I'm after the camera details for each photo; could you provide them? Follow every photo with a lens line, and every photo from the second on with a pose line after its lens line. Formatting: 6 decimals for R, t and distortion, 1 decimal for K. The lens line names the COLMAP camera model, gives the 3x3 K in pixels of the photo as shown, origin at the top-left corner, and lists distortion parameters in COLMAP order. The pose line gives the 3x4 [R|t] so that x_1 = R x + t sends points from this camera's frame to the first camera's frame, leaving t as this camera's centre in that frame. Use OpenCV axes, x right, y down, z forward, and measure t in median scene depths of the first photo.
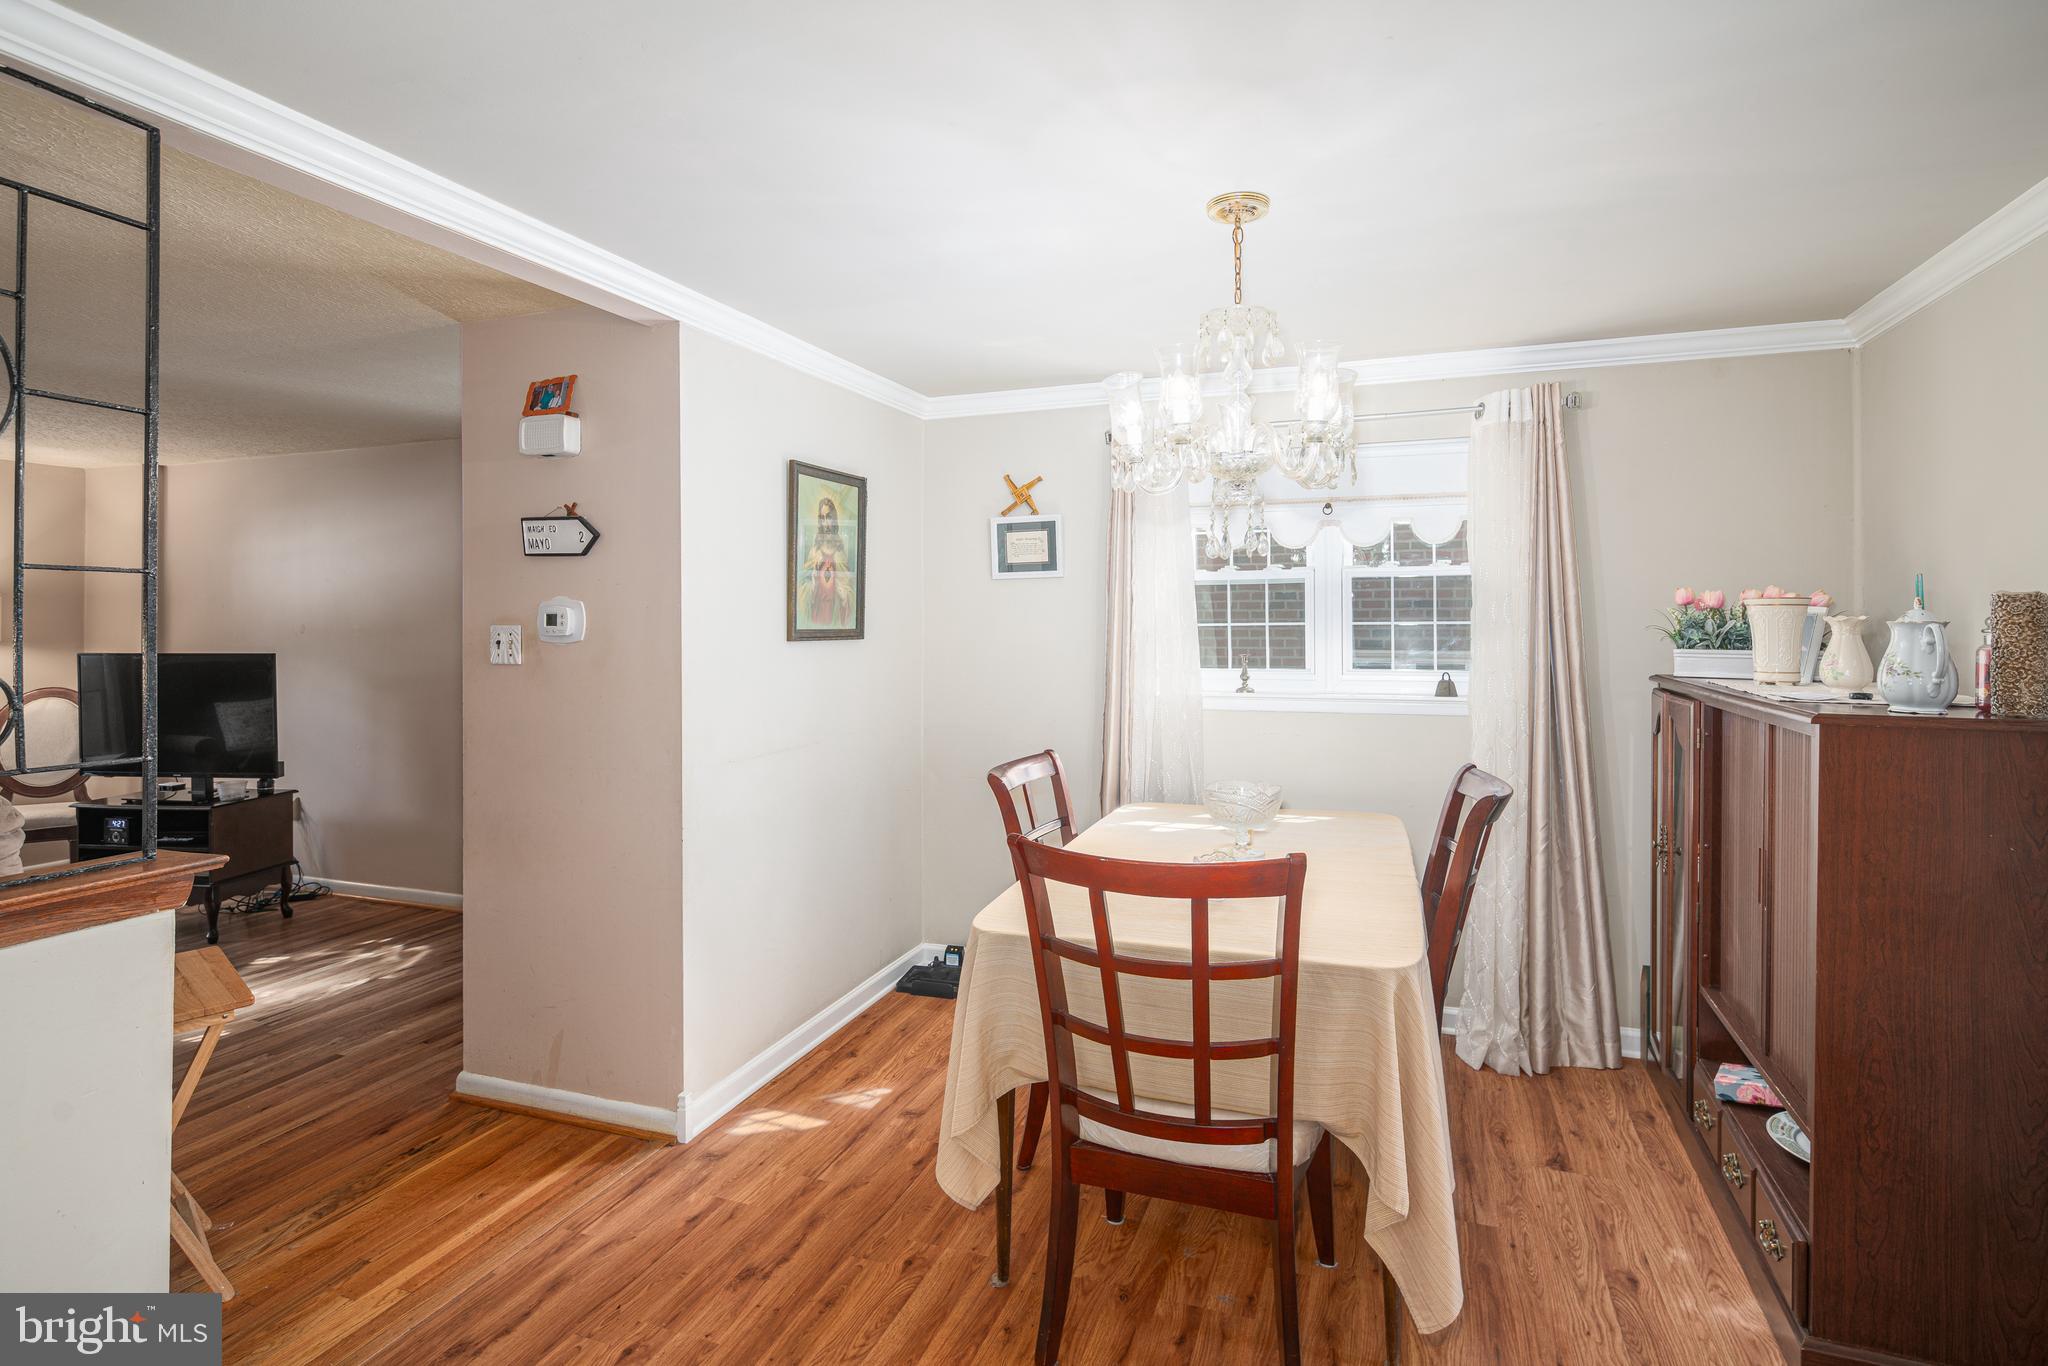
lens RADIAL K [[997.3, 0, 1022.2], [0, 997.3, 632.3], [0, 0, 1]] dist [0.000959, -0.002696]
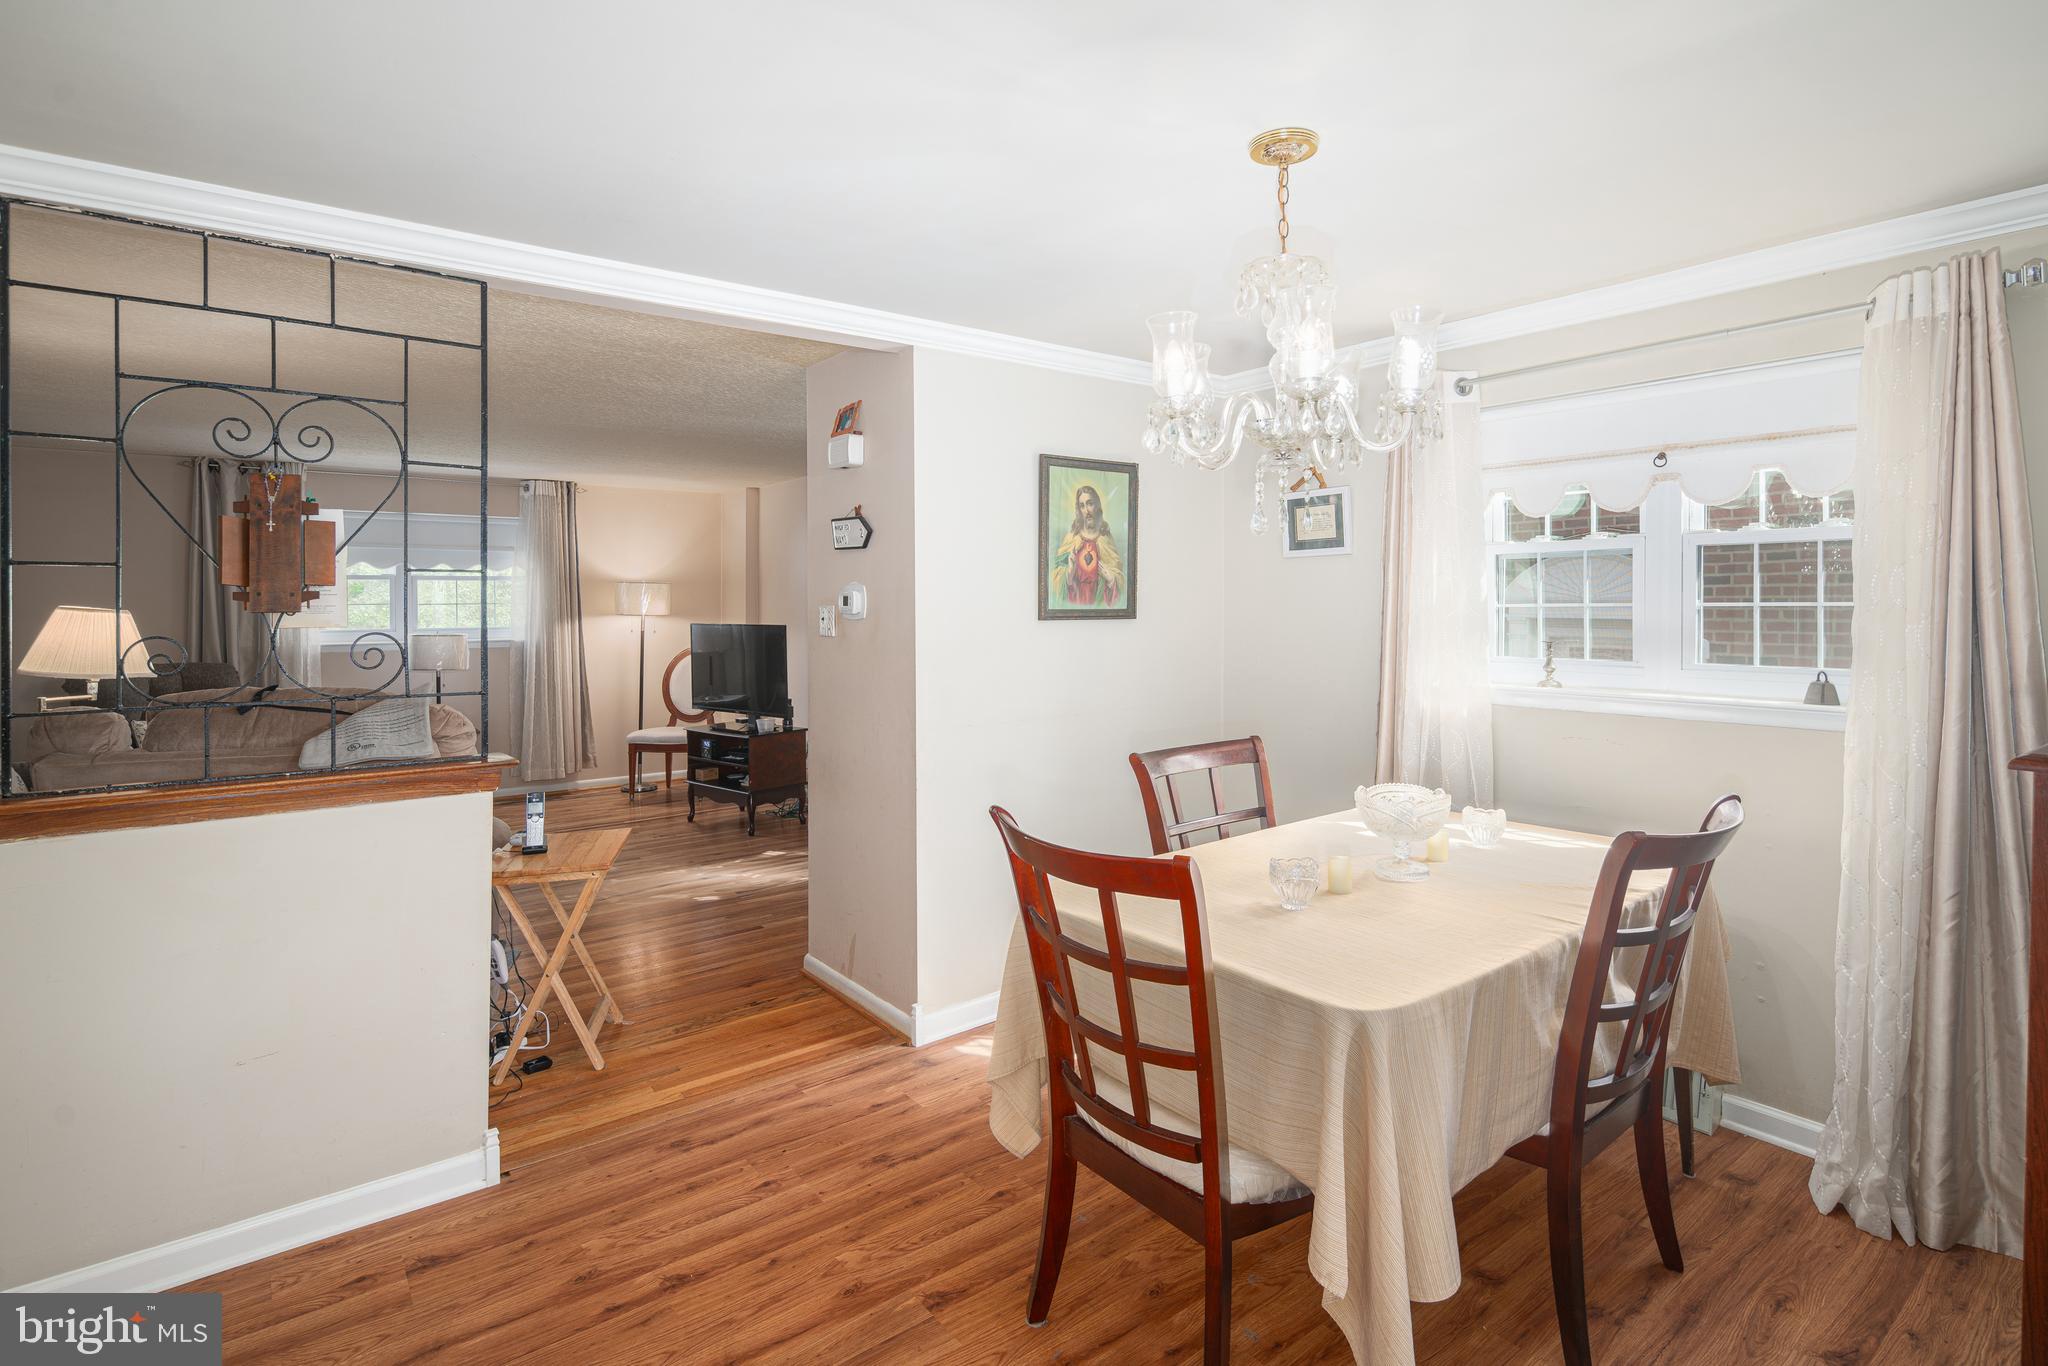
lens RADIAL K [[983.5, 0, 1029.4], [0, 983.5, 618.5], [0, 0, 1]] dist [0.000662, -0.001234]
pose [[0.849062, 0.009122, -0.528215, 0.332117], [-0.004643, 0.999941, 0.009805, -0.003275], [0.528273, -0.005873, 0.849054, 0.078324]]
